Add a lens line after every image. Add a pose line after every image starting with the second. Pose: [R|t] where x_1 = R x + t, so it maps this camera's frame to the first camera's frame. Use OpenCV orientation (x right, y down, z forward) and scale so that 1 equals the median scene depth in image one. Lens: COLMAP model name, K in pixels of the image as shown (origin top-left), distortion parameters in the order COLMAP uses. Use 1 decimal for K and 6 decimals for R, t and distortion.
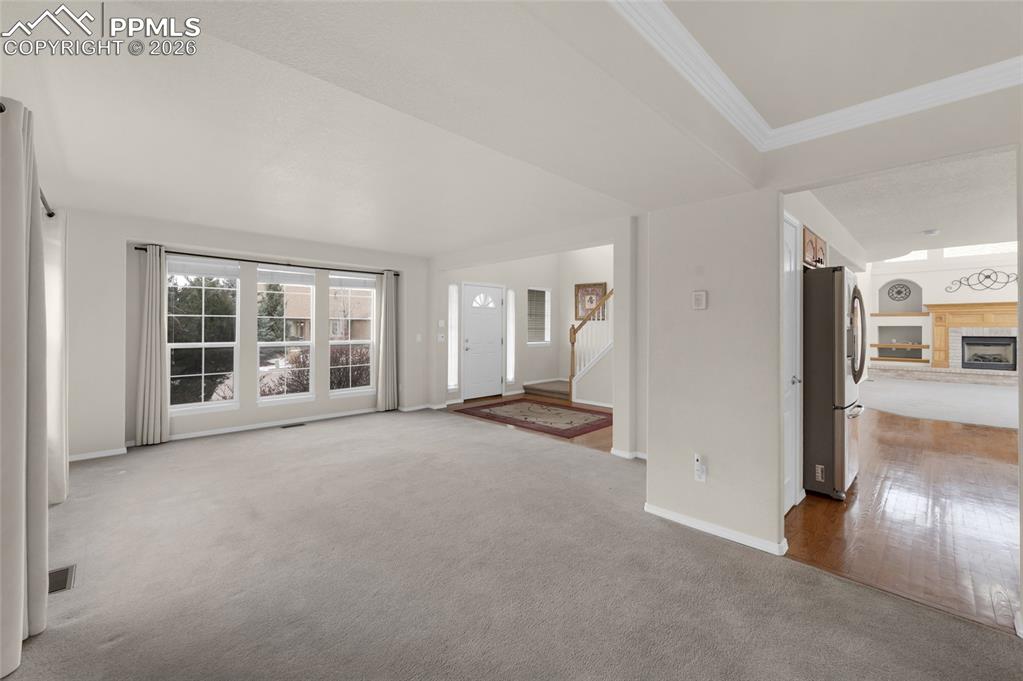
lens RADIAL K [[414.7, 0, 513.1], [0, 414.7, 329.7], [0, 0, 1]] dist [-0.002278, 0.000020]
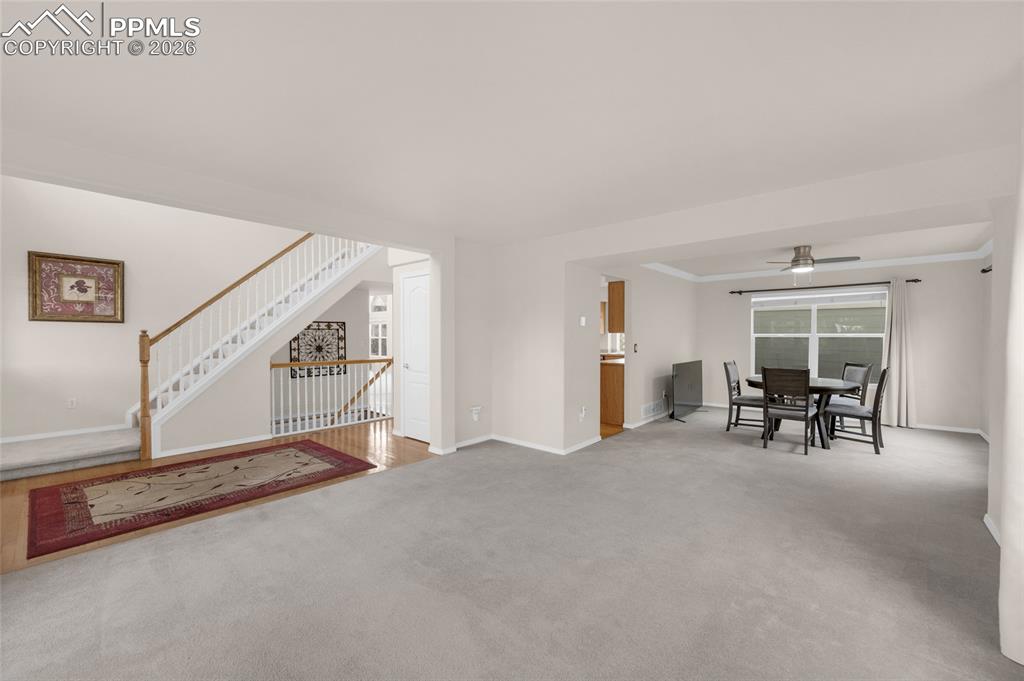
lens RADIAL K [[406.2, 0, 508.1], [0, 406.2, 342.1], [0, 0, 1]] dist [-0.001230, 0.000022]
pose [[-0.069231, -0.017653, 0.997444, -0.336234], [0.000877, 0.999842, 0.017756, -0.003765], [-0.997600, 0.002104, -0.069204, 0.375372]]
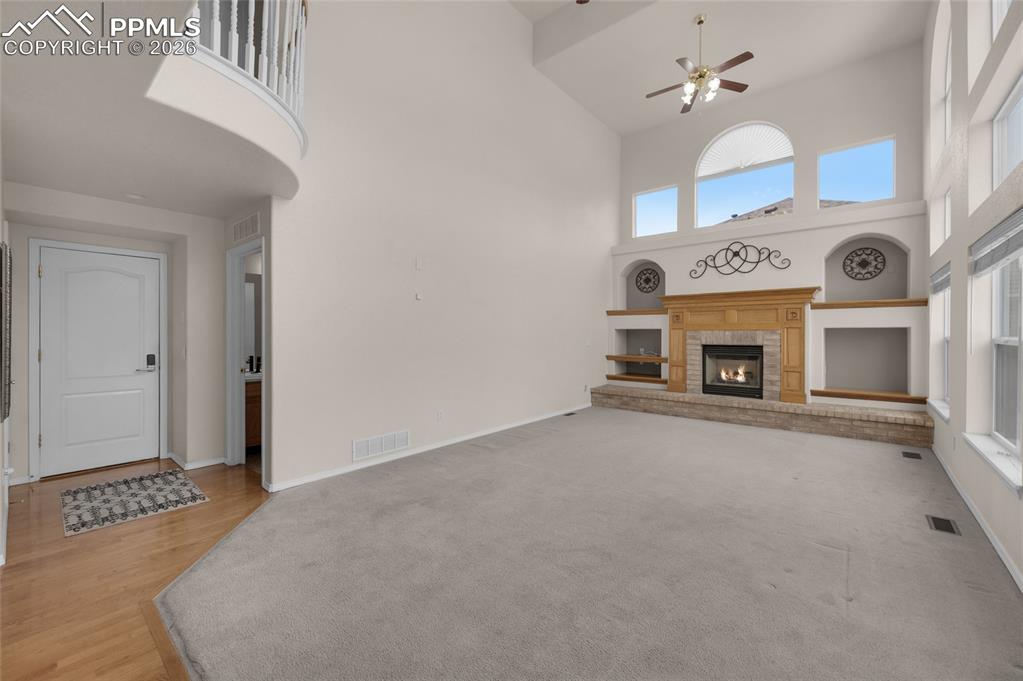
lens RADIAL K [[412.7, 0, 511.7], [0, 412.7, 335.0], [0, 0, 1]] dist [-0.000630, 0.000008]
pose [[0.994969, -0.000723, 0.100178, 0.719435], [0.000563, 0.999999, 0.001627, -0.000491], [-0.100180, -0.001563, 0.994968, 0.379885]]
